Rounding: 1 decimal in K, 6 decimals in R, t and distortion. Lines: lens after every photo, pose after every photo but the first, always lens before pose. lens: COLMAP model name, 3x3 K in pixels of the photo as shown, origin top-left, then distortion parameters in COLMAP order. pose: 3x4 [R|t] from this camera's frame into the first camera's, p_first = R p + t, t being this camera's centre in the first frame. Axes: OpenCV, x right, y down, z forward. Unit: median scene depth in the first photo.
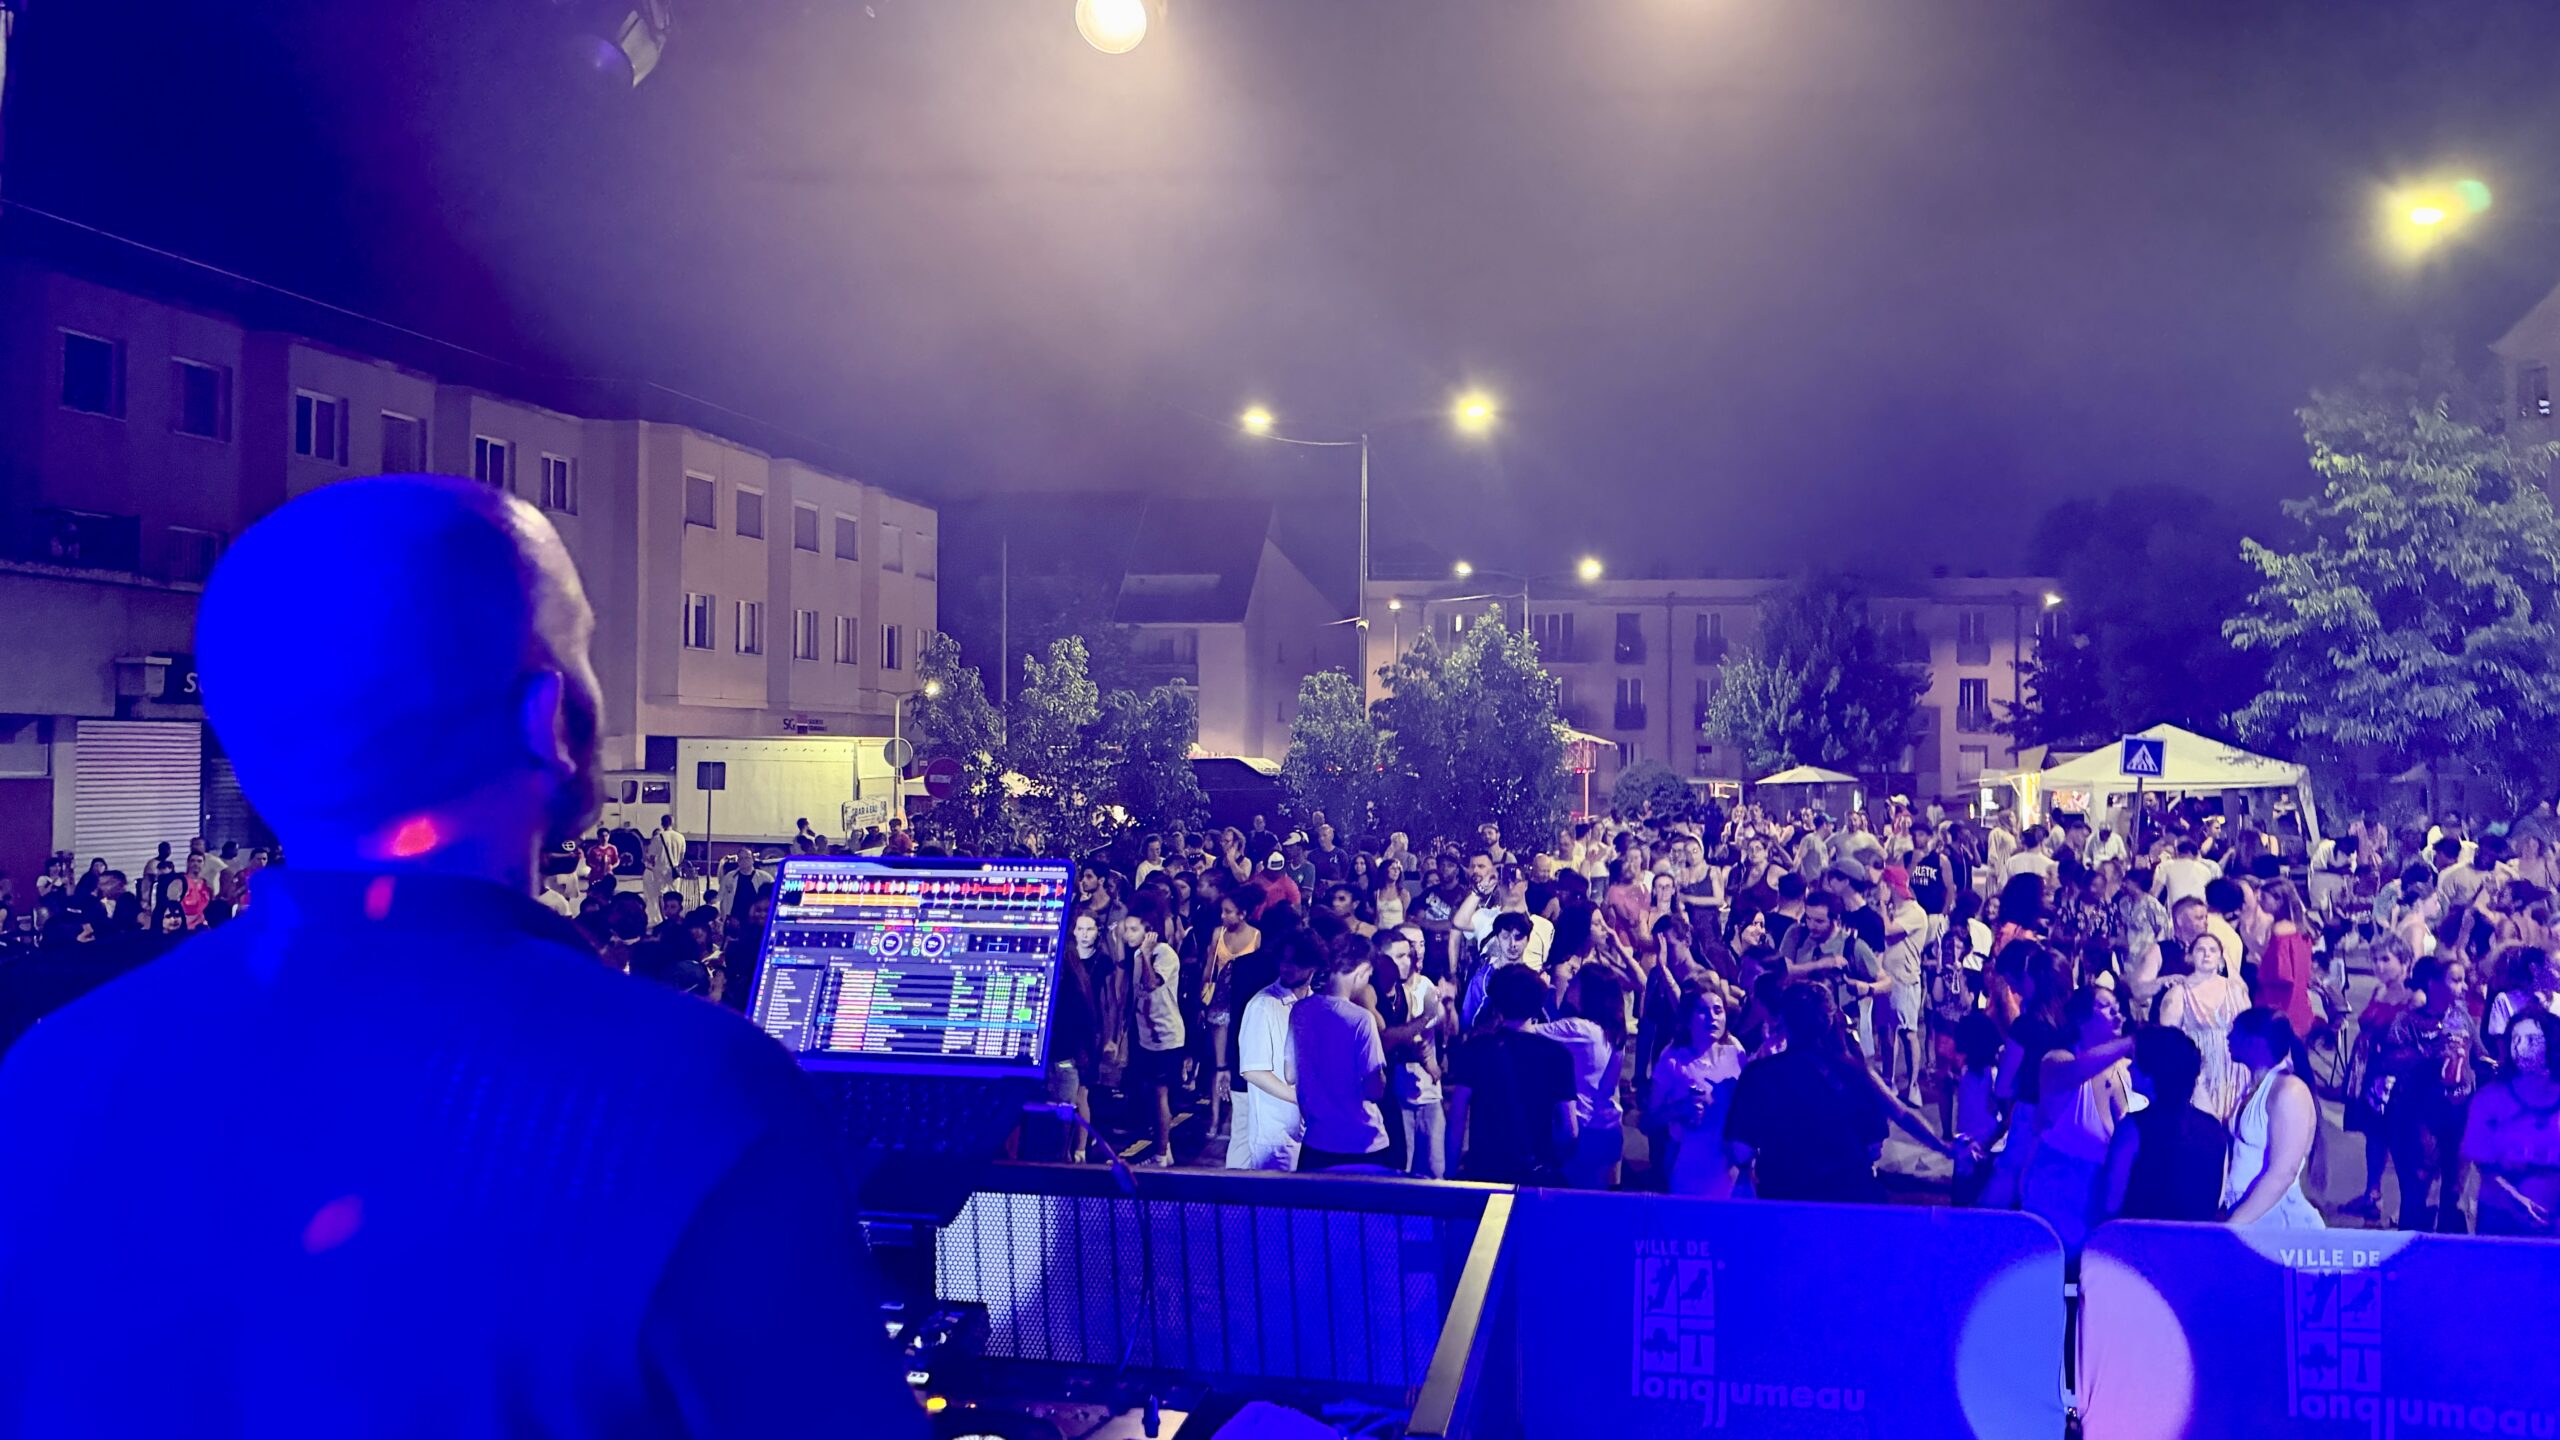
lens RADIAL K [[1825.9, 0, 1280.0], [0, 1825.9, 720.0], [0, 0, 1]] dist [0.080887, -0.111050]
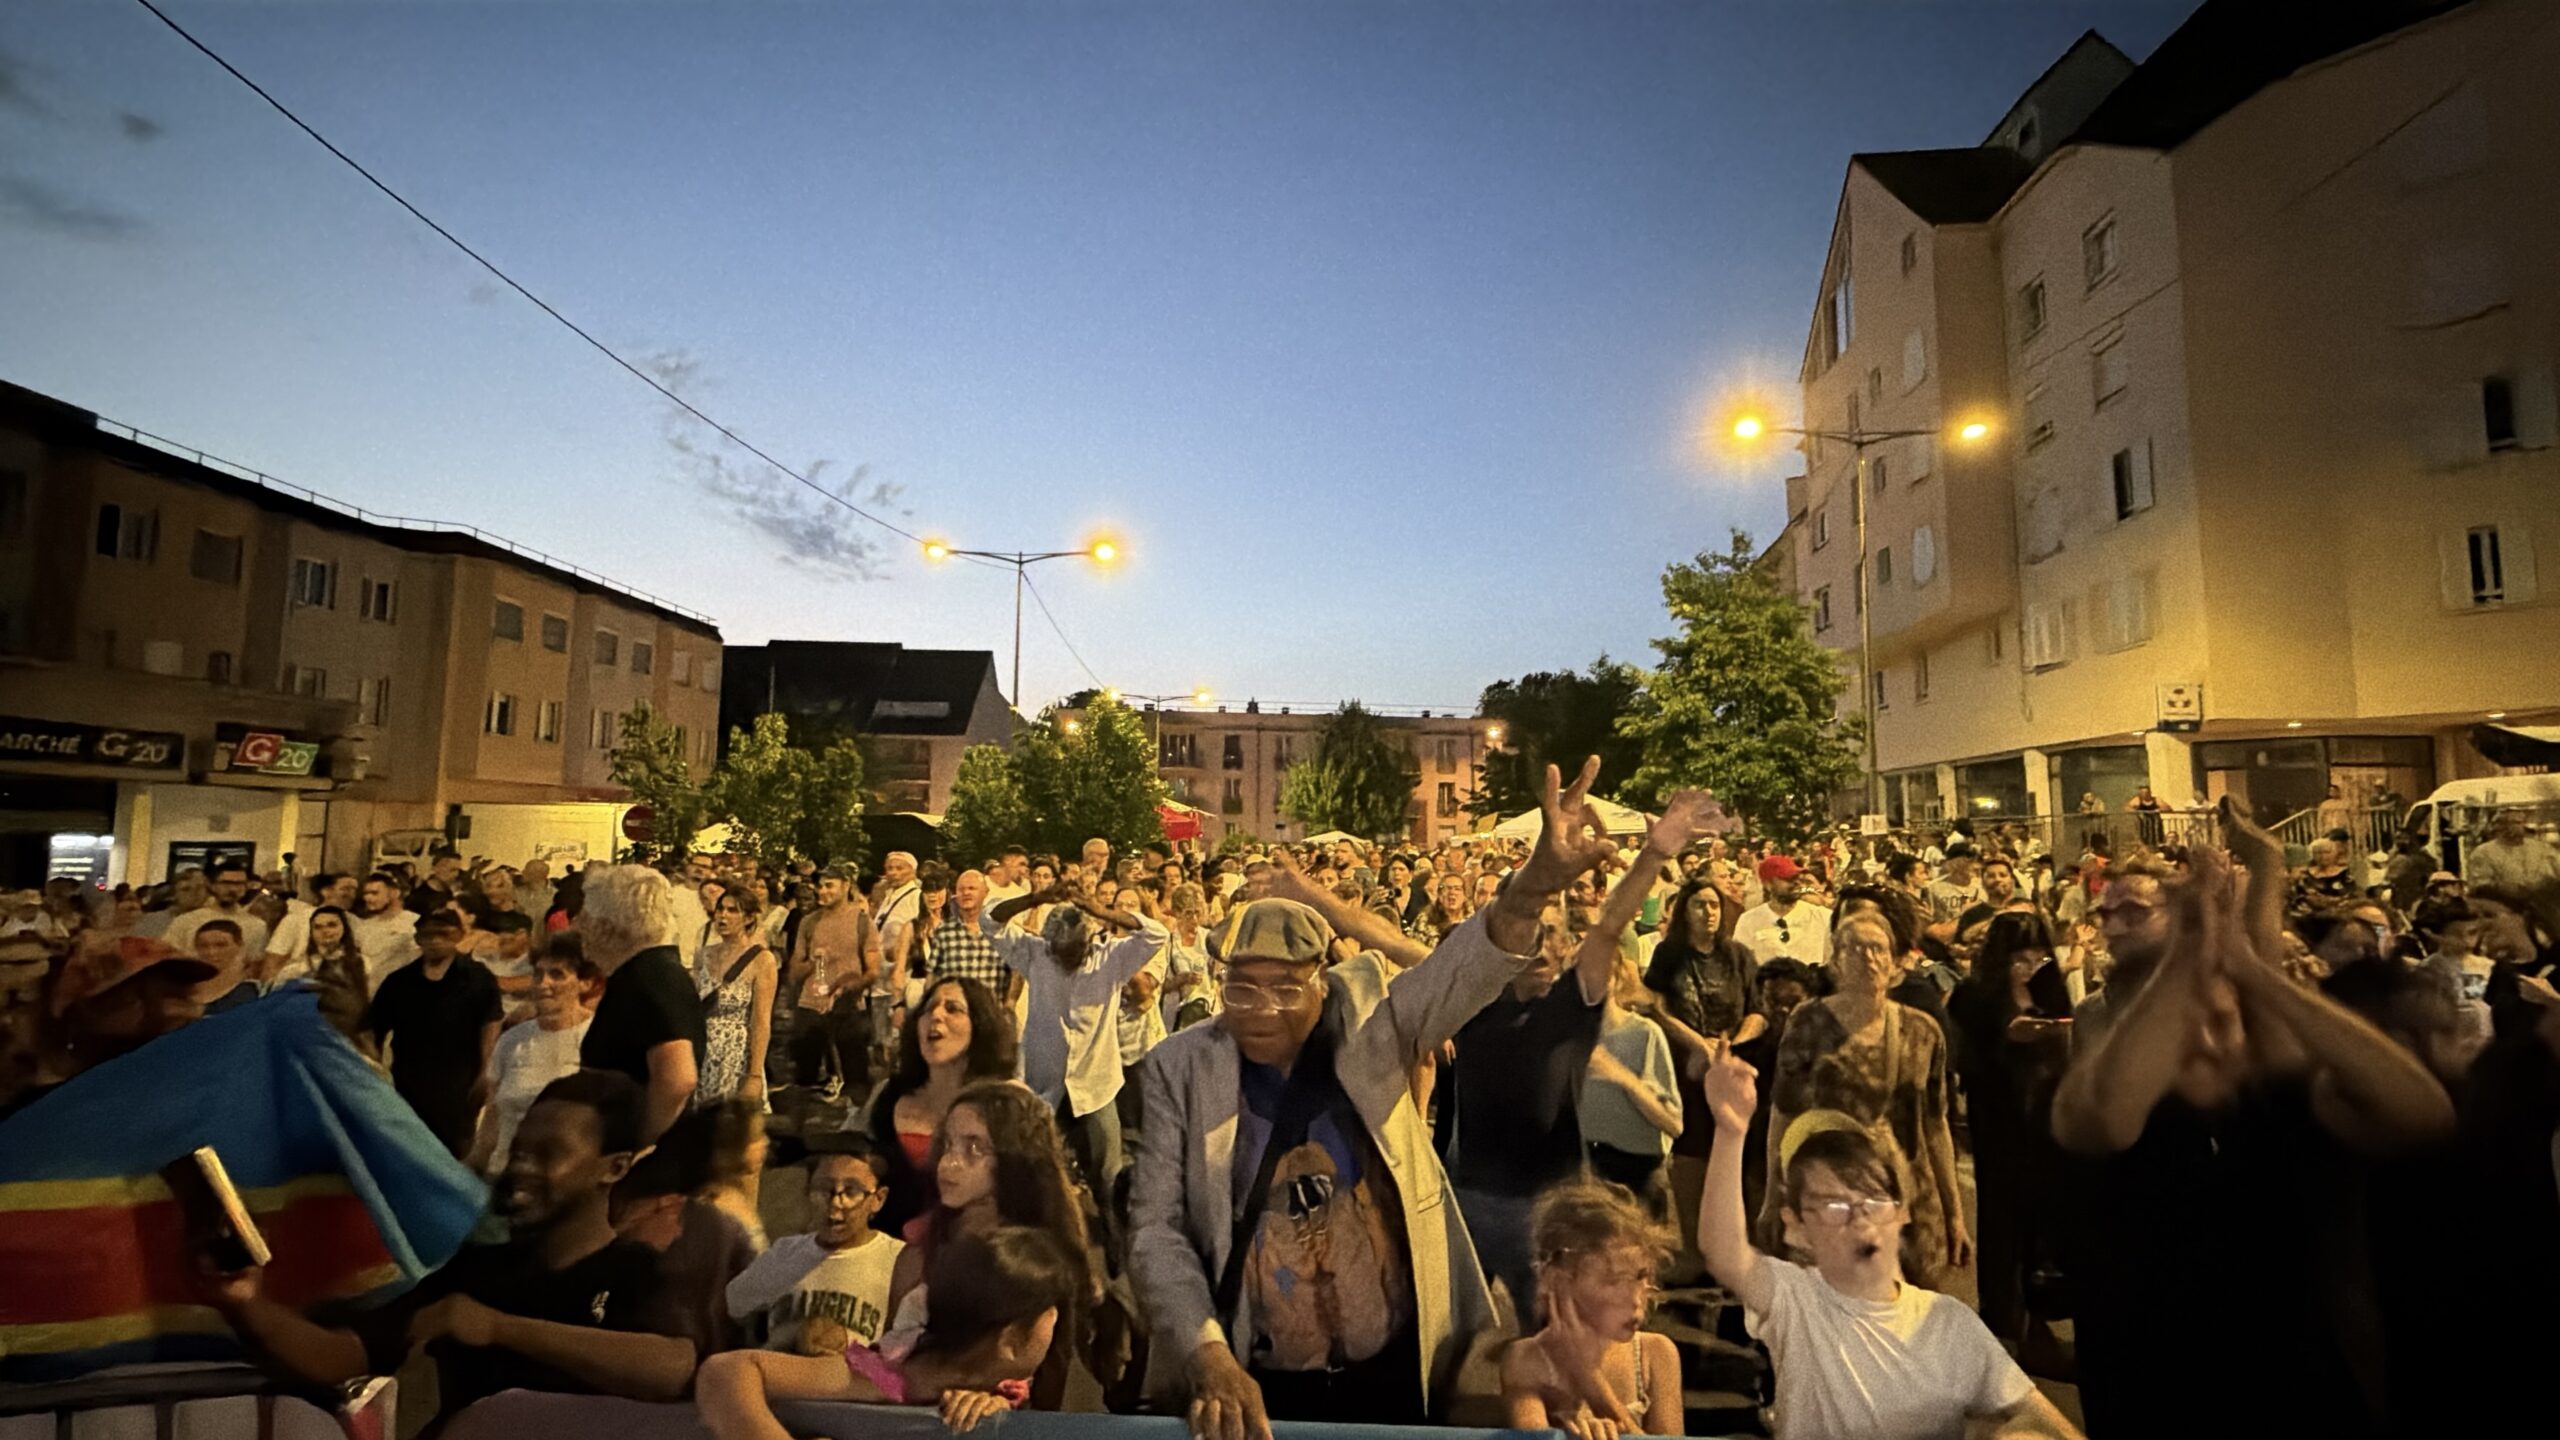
lens RADIAL K [[1175.6, 0, 1280.0], [0, 1175.6, 720.0], [0, 0, 1]] dist [-0.000321, -0.000220]
pose [[0.975420, 0.024256, 0.219015, 0.048691], [-0.006086, 0.996509, -0.083260, 0.024428], [-0.220270, 0.079881, 0.972163, 0.151660]]
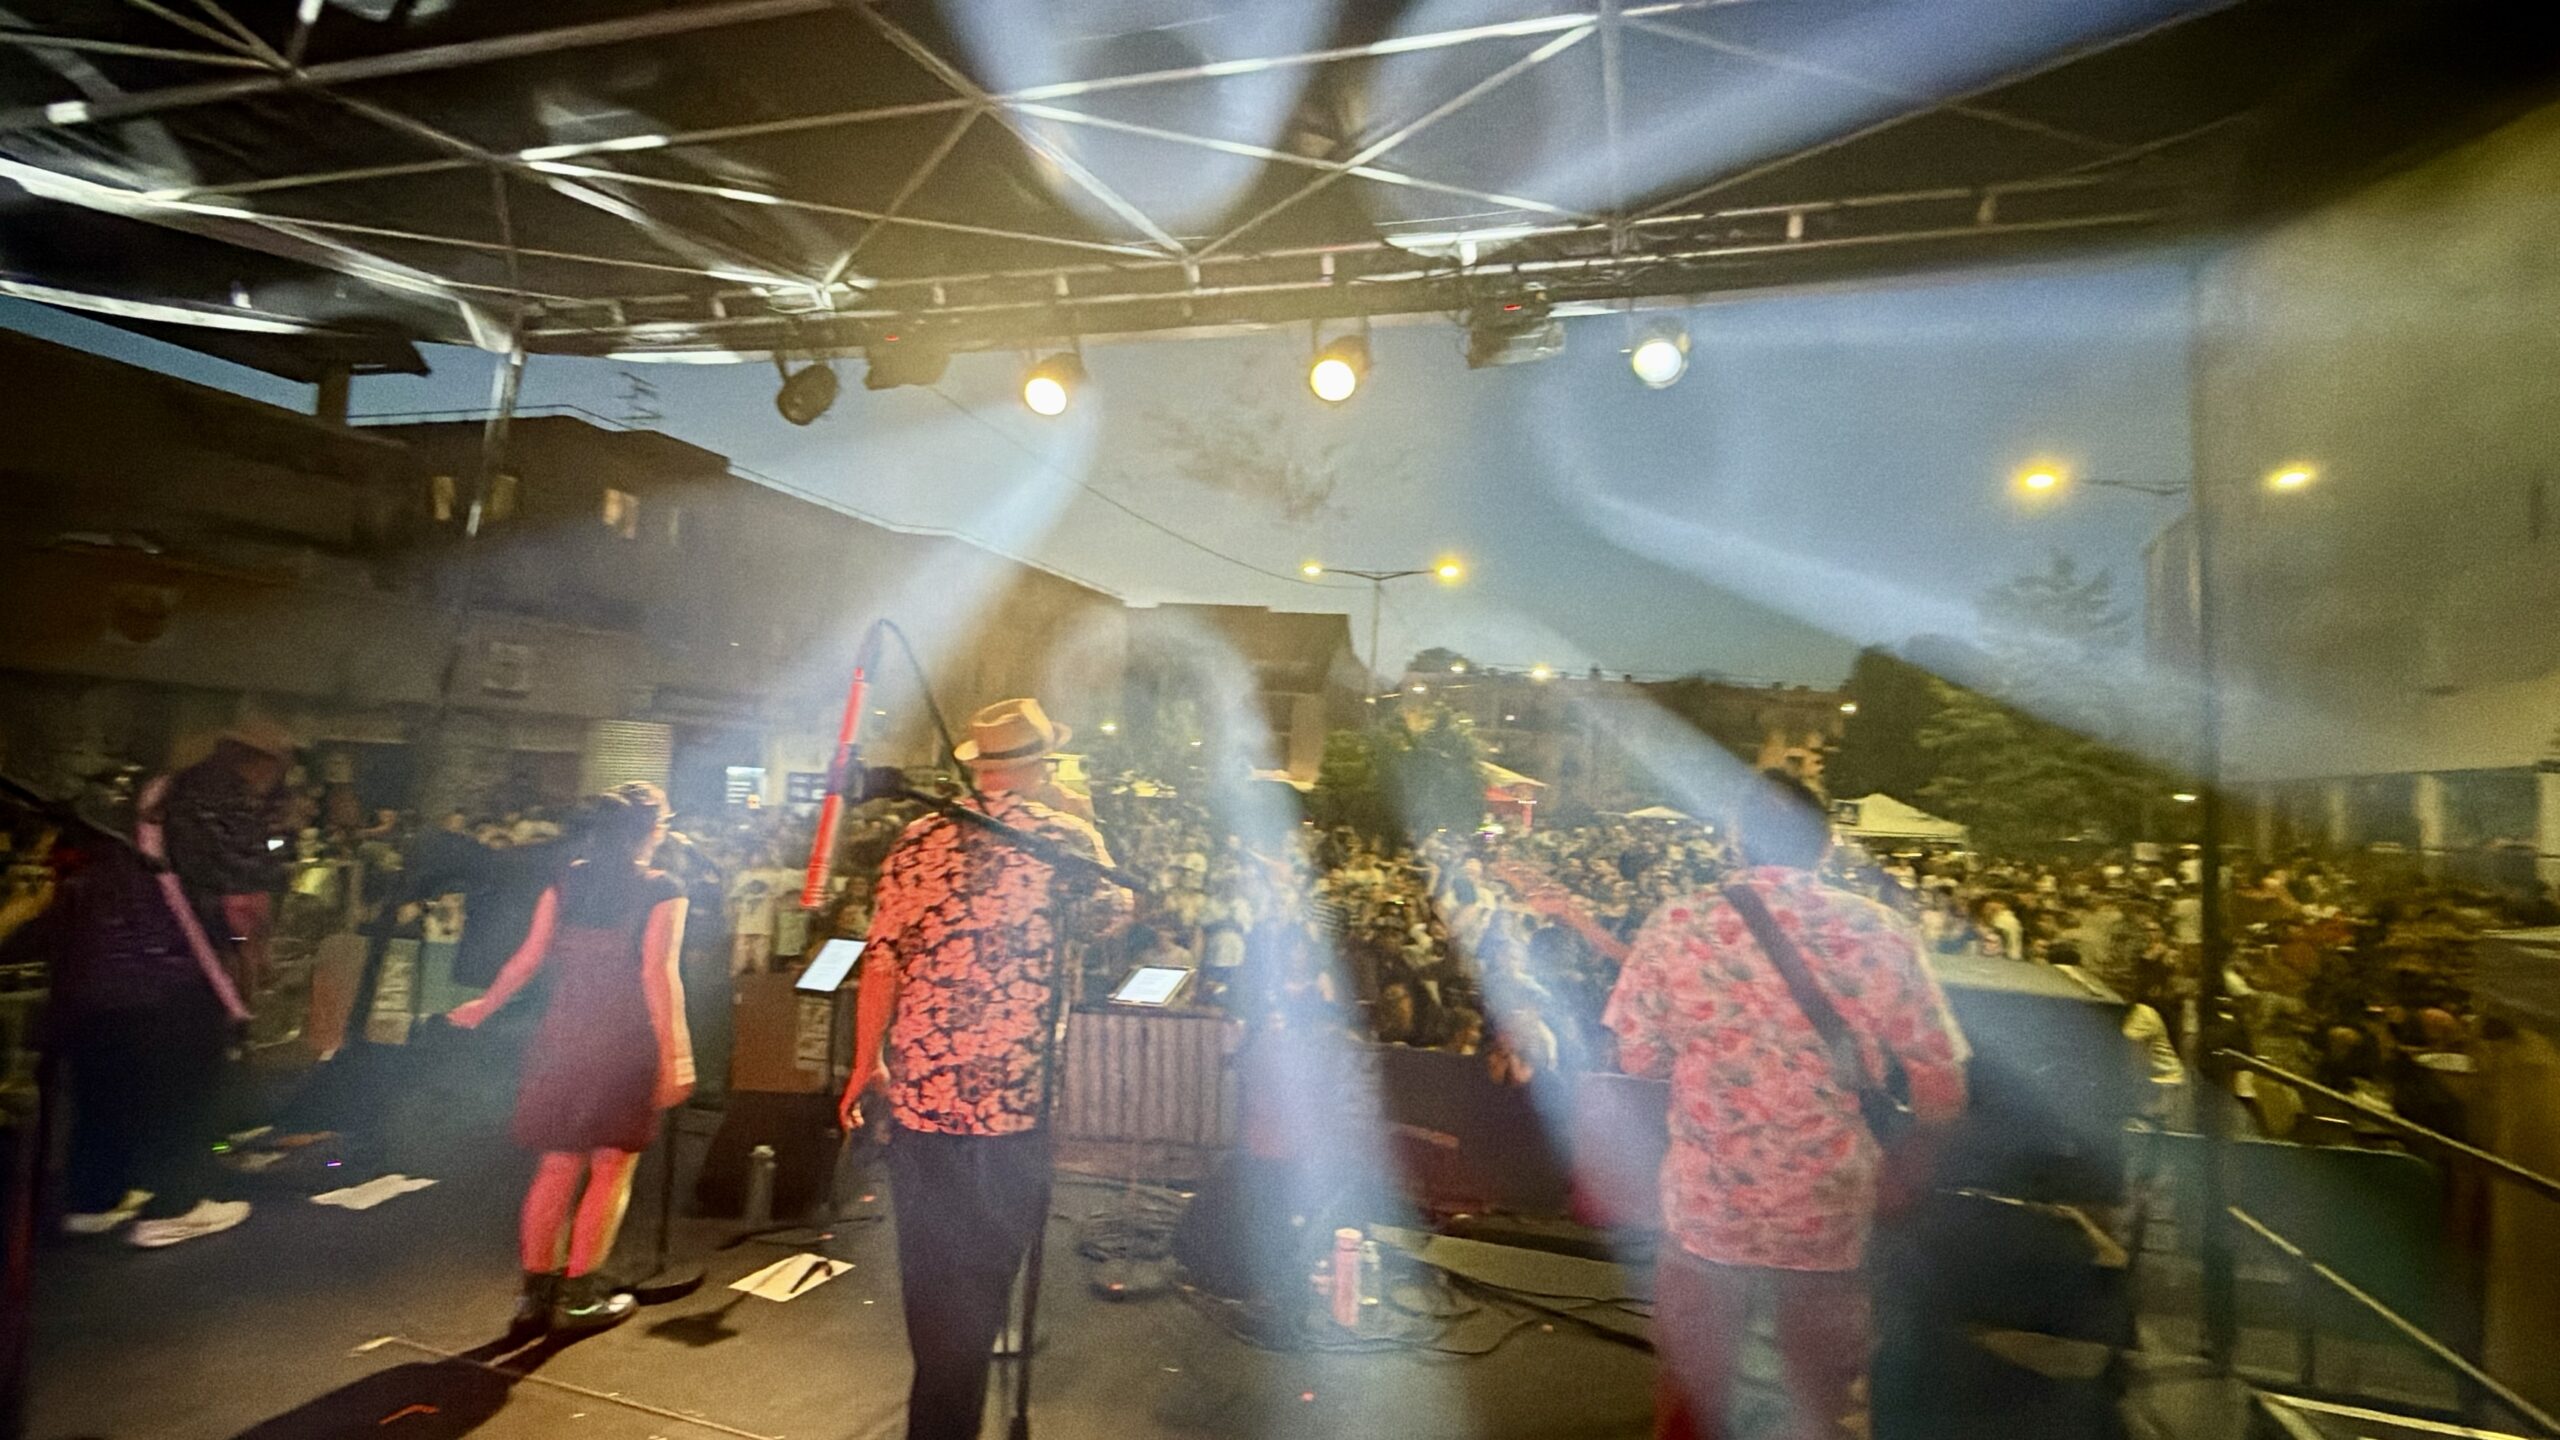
lens RADIAL K [[1175.6, 0, 1280.0], [0, 1175.6, 720.0], [0, 0, 1]] dist [-0.000321, -0.000220]
pose [[0.996058, 0.054235, -0.070200, 0.041162], [-0.056294, 0.998030, -0.027686, -0.003851], [0.068560, 0.031529, 0.997149, -0.023458]]
